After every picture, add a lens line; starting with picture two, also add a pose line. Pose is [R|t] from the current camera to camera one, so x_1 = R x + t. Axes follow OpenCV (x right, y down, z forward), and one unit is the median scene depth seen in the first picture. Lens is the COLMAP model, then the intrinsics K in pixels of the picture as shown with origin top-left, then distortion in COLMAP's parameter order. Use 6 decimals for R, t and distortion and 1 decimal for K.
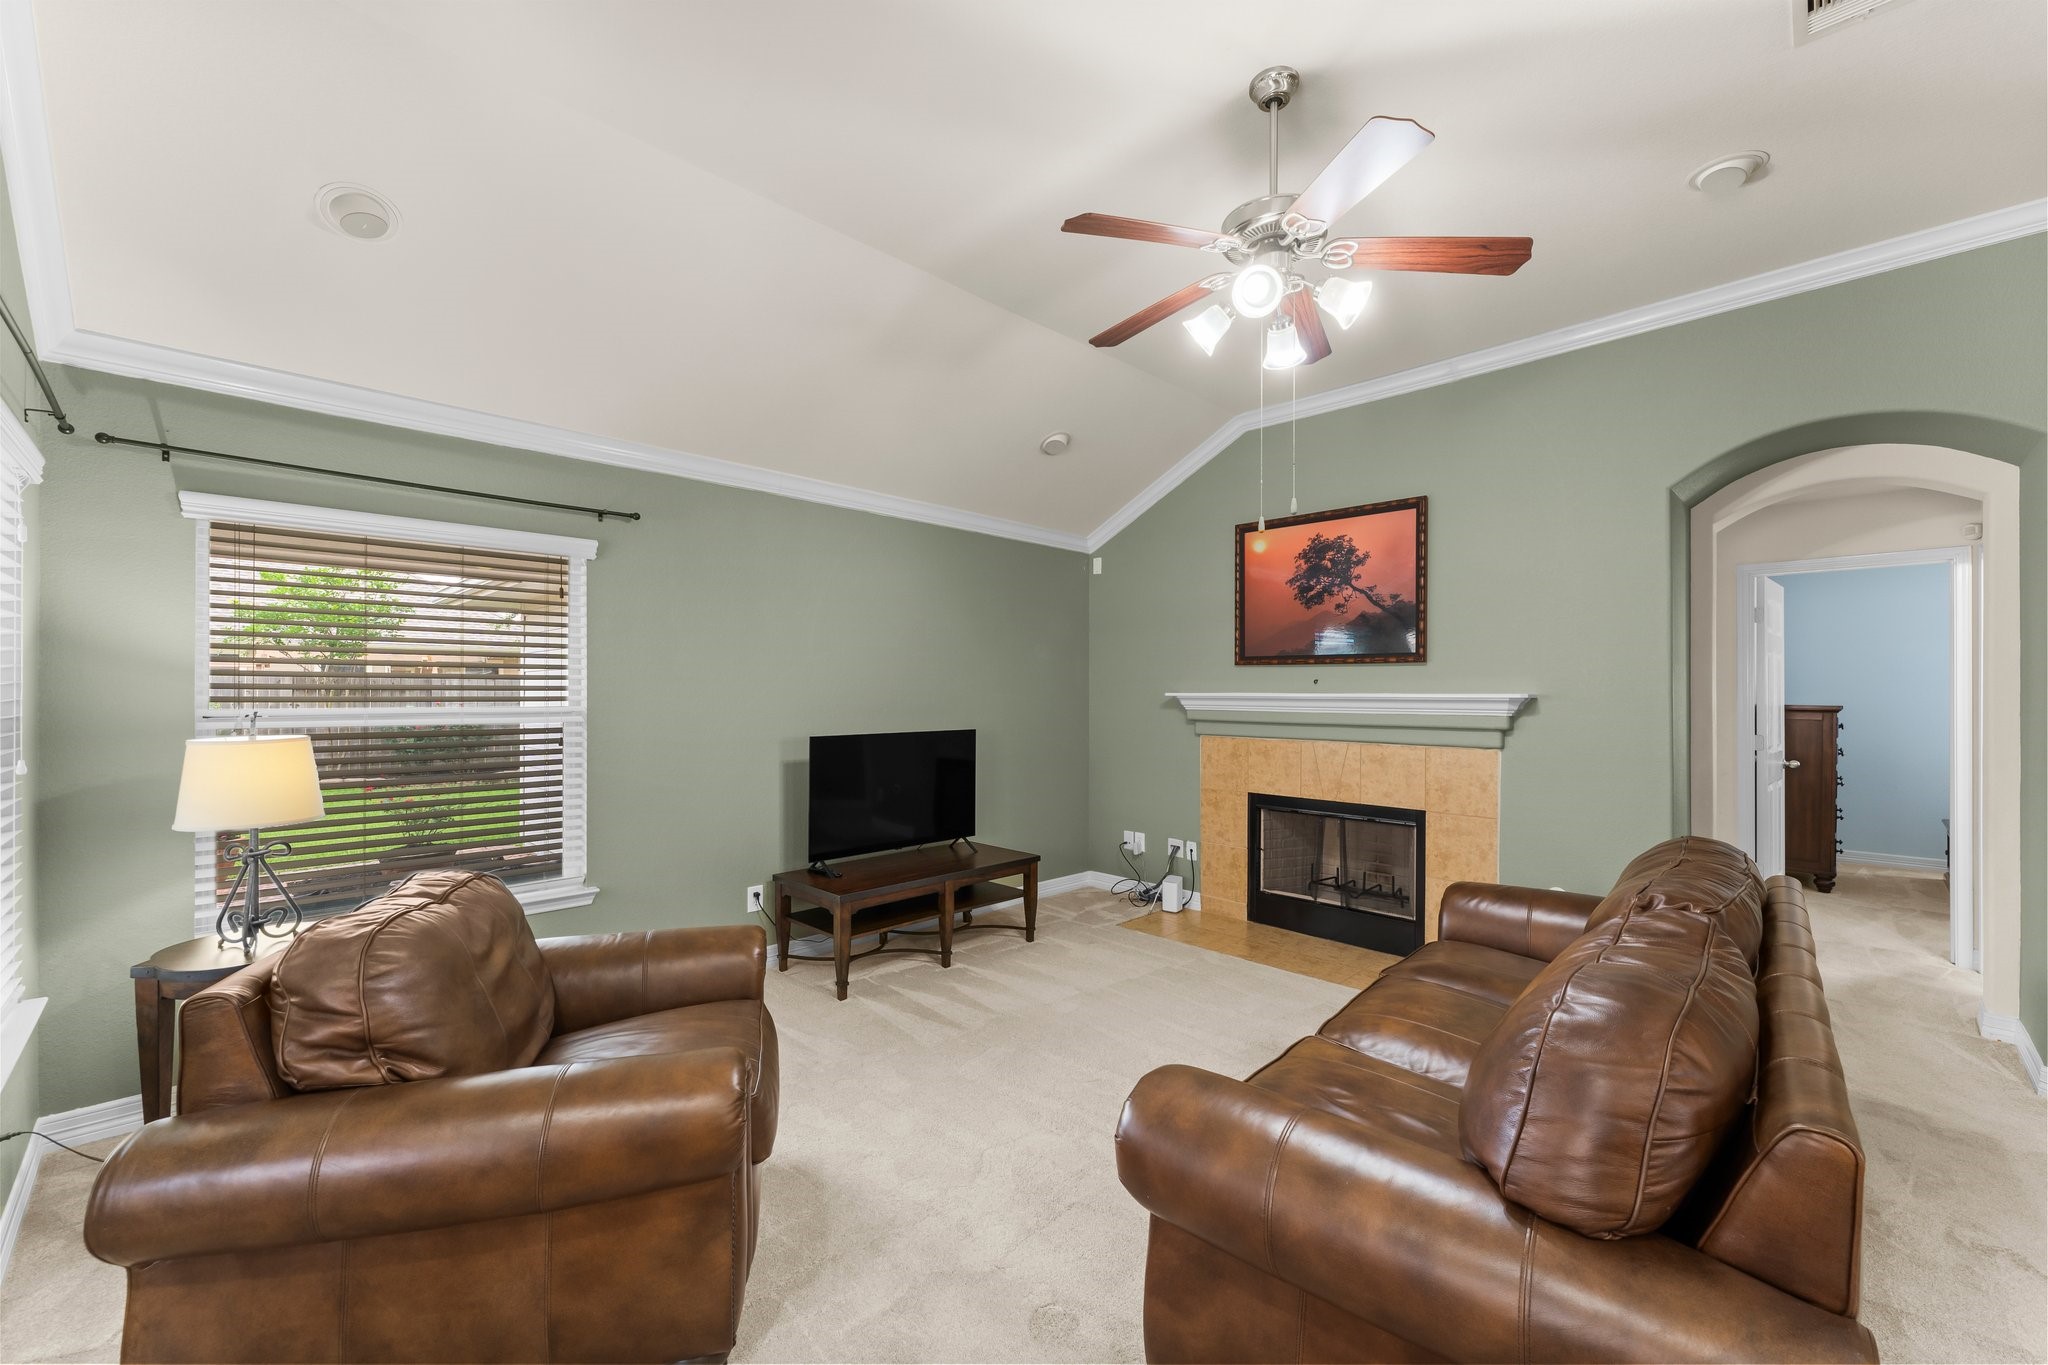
lens RADIAL K [[822.3, 0, 1027.1], [0, 822.3, 687.3], [0, 0, 1]] dist [0.002788, -0.000075]
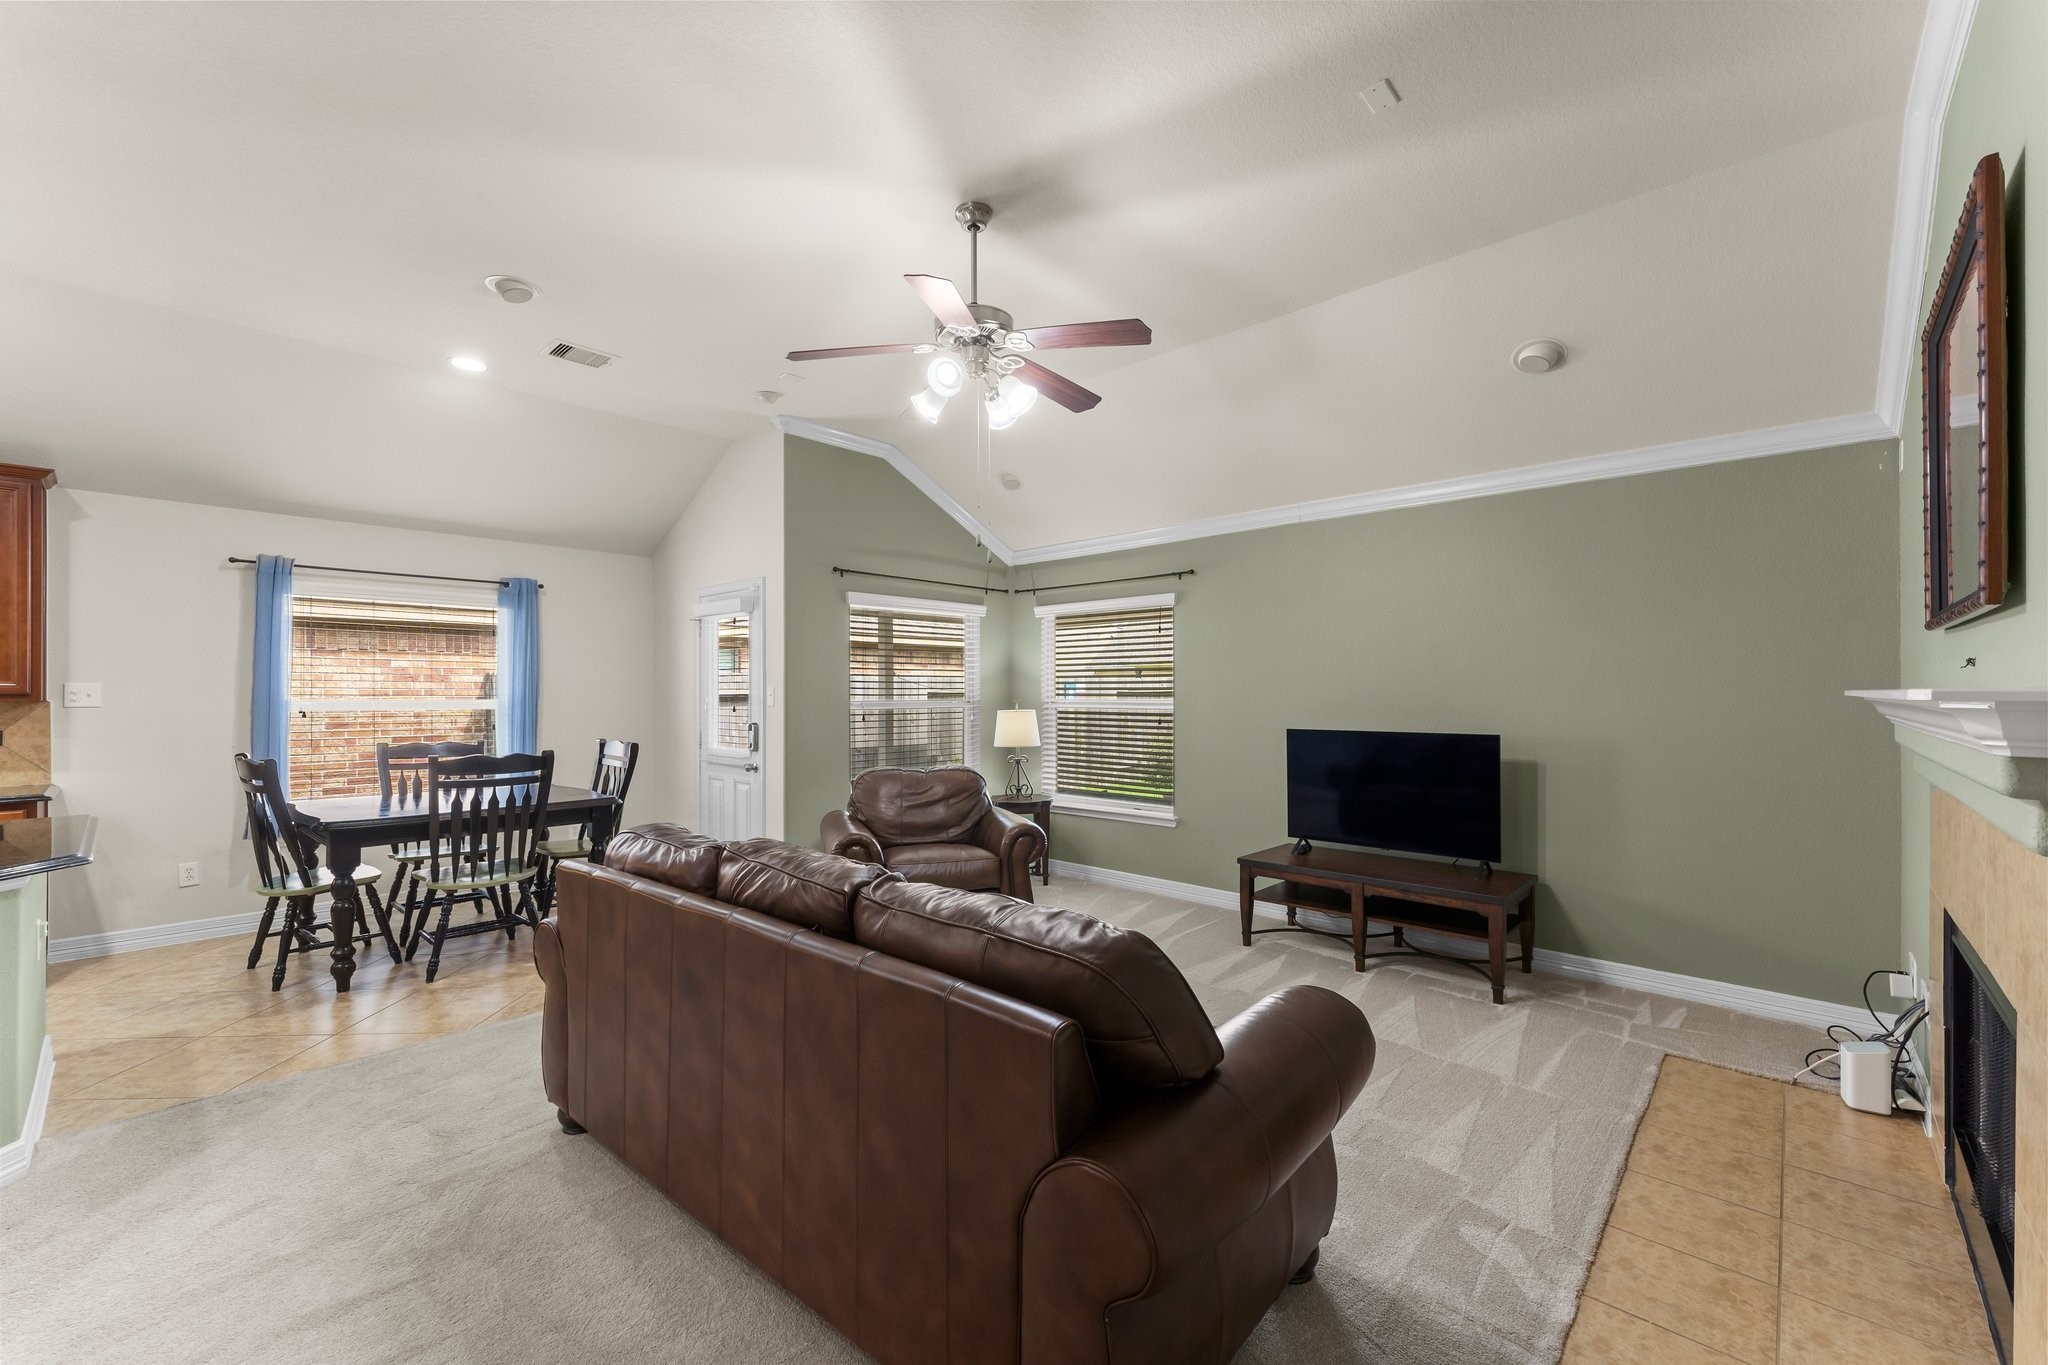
lens RADIAL K [[822.3, 0, 1017.4], [0, 822.3, 690.3], [0, 0, 1]] dist [0.002788, -0.000075]
pose [[0.027174, -0.005240, -0.999617, 0.872998], [0.001729, 0.999985, -0.005194, 0.011043], [0.999629, -0.001587, 0.027183, 0.568378]]
